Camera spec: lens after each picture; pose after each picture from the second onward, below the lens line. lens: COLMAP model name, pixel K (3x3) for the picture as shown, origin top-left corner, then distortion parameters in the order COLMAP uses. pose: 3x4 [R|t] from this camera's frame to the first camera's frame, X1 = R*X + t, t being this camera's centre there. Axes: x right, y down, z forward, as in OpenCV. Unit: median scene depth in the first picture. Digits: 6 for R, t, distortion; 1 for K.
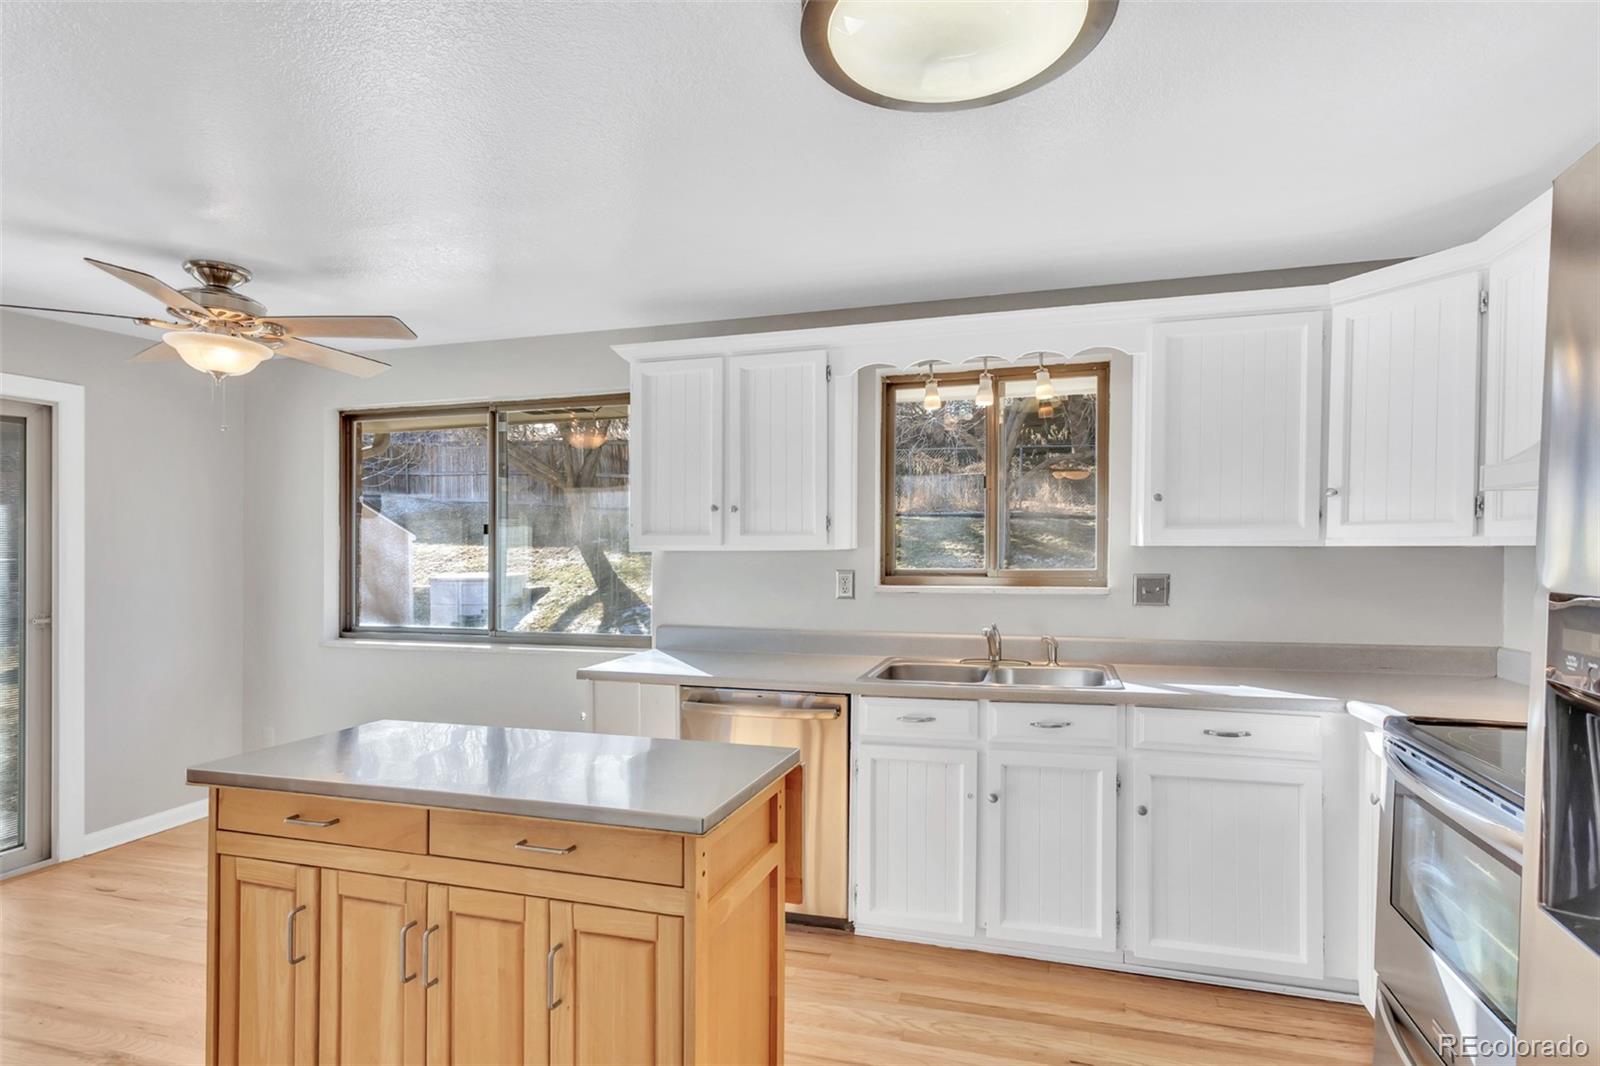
lens RADIAL K [[816.0, 0, 817.7], [0, 816.0, 549.9], [0, 0, 1]] dist [0.032621, -0.000355]
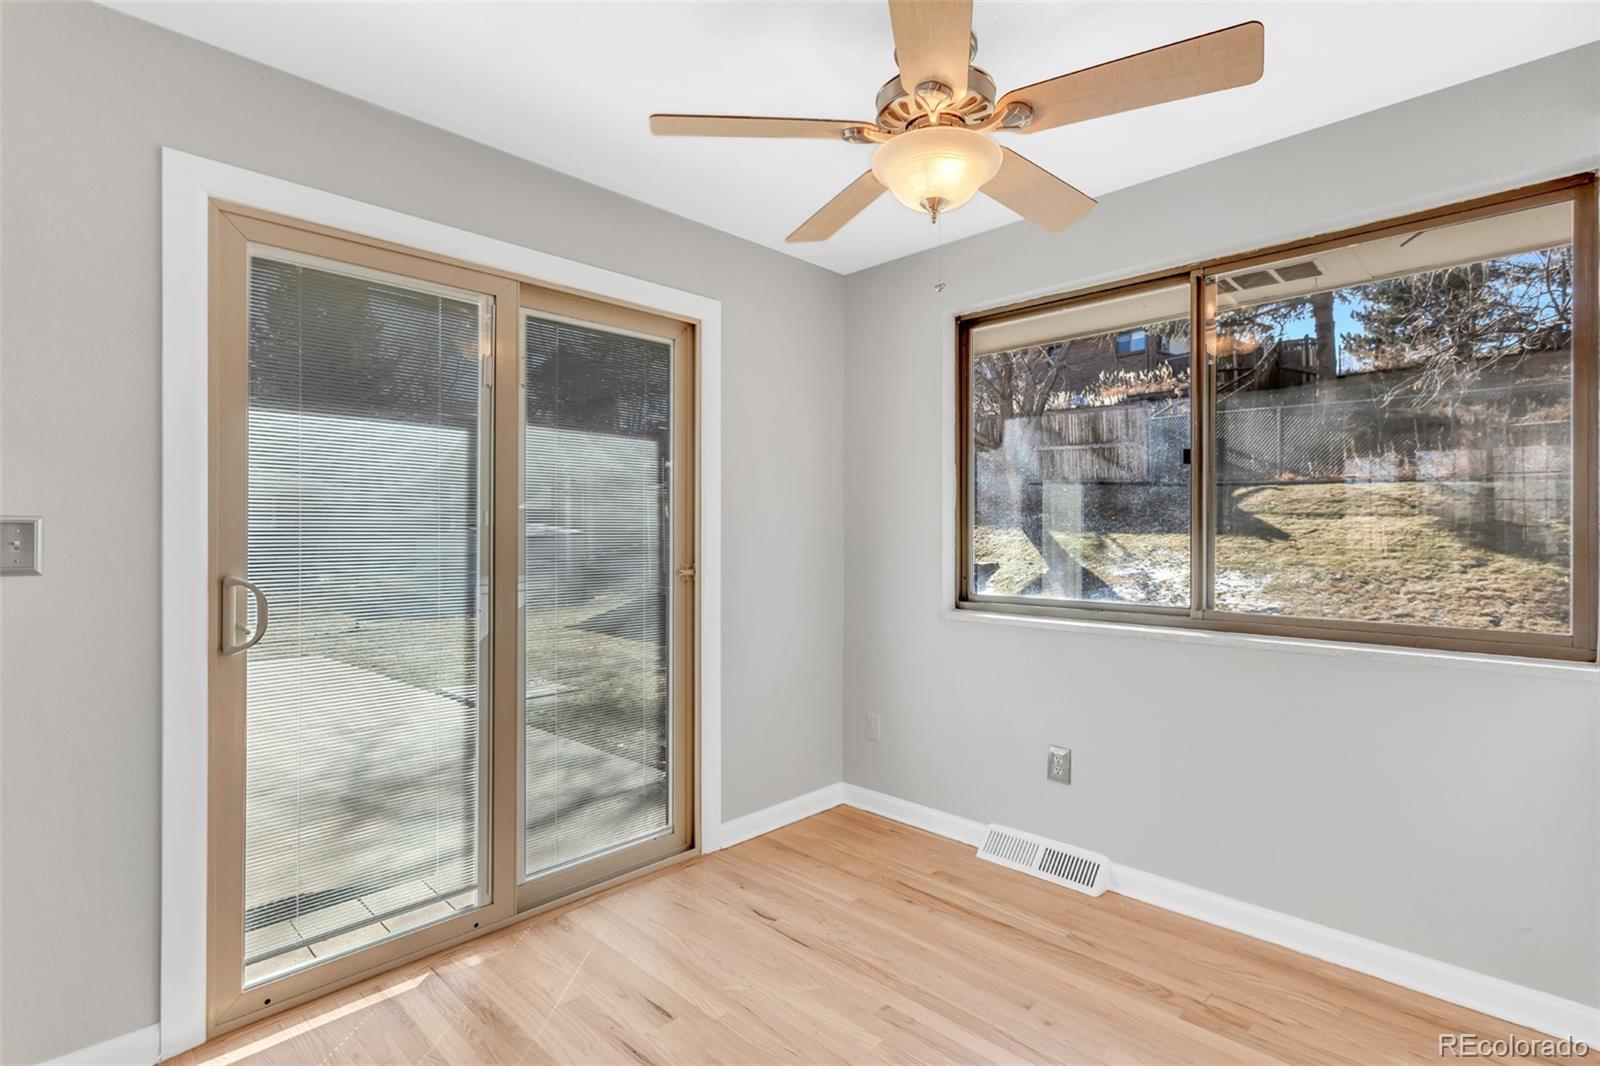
lens RADIAL K [[784.7, 0, 798.7], [0, 784.7, 529.0], [0, 0, 1]] dist [-0.002769, -0.000259]
pose [[0.886686, 0.000291, -0.462371, -0.444807], [-0.003155, 0.999980, -0.005421, 0.043564], [0.462360, 0.006265, 0.886670, 0.335209]]
